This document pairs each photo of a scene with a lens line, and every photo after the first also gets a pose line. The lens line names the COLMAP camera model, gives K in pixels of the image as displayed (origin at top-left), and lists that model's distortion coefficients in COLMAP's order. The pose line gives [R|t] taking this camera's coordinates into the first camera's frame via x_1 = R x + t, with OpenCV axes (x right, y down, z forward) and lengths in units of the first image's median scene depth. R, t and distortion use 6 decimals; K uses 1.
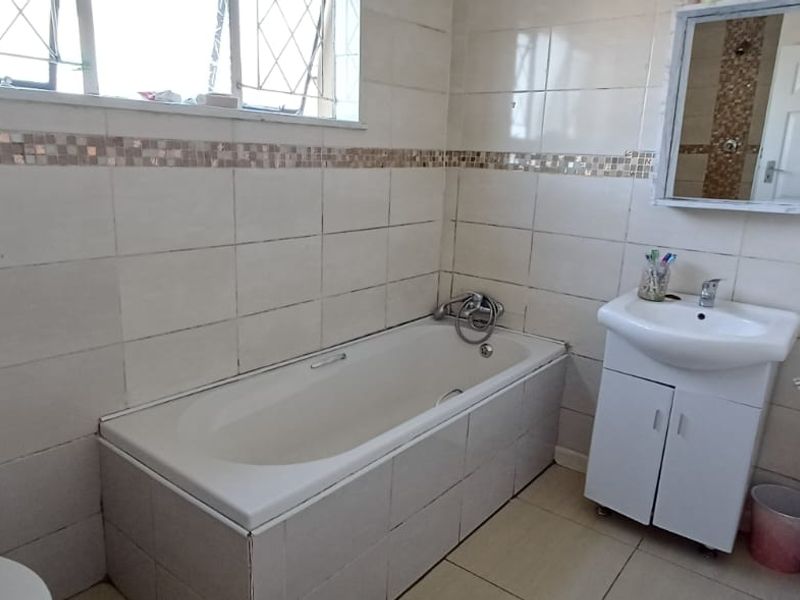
lens RADIAL K [[603.9, 0, 400.0], [0, 603.9, 300.0], [0, 0, 1]] dist [0.005336, 0.008397]
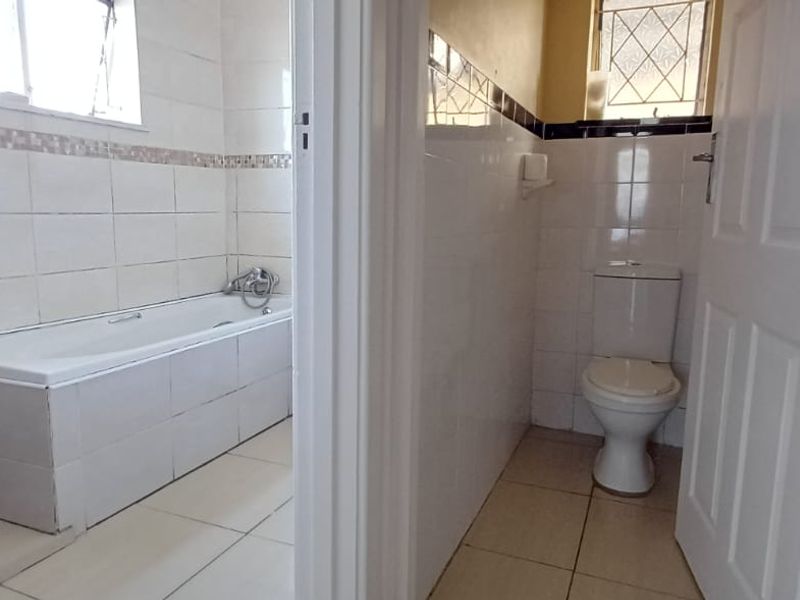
lens RADIAL K [[603.9, 0, 400.0], [0, 603.9, 300.0], [0, 0, 1]] dist [0.005336, 0.008397]
pose [[0.963855, -0.059779, 0.259635, 0.088481], [0.080049, 0.994455, -0.068205, 0.168645], [-0.254118, 0.086524, 0.963295, -0.271087]]
